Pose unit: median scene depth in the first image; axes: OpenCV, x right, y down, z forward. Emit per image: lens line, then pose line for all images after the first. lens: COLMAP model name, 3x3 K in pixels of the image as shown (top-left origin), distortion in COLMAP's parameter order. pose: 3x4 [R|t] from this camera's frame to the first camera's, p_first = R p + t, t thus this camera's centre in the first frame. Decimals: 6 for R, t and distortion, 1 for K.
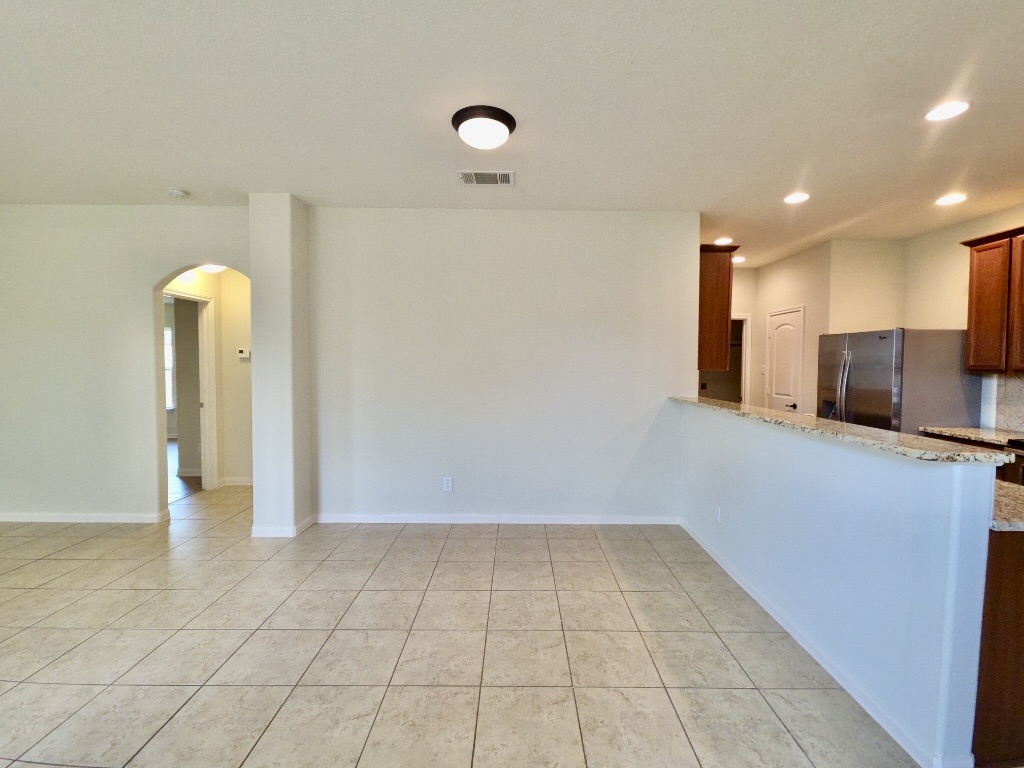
lens RADIAL K [[438.6, 0, 516.9], [0, 438.6, 378.6], [0, 0, 1]] dist [-0.002208, -0.000641]
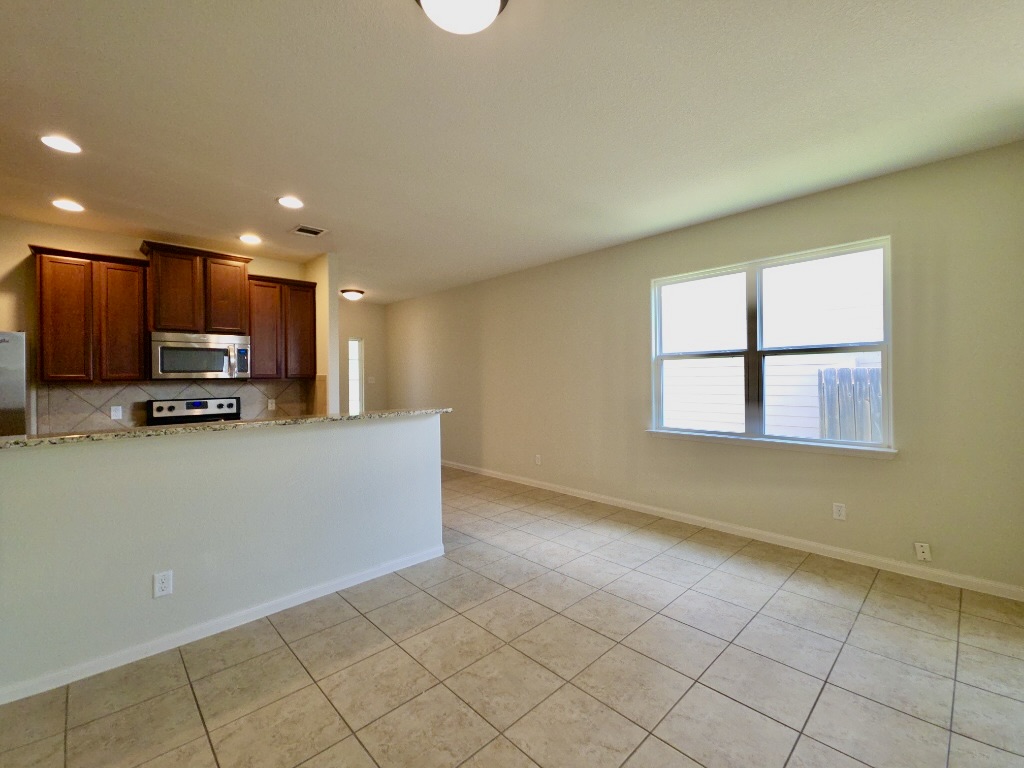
lens RADIAL K [[438.6, 0, 514.7], [0, 438.6, 381.6], [0, 0, 1]] dist [-0.002208, -0.000641]
pose [[-0.689197, -0.008144, 0.724528, -0.636627], [0.034376, 0.998443, 0.043923, -0.043723], [-0.723758, 0.055178, -0.687845, 1.523043]]
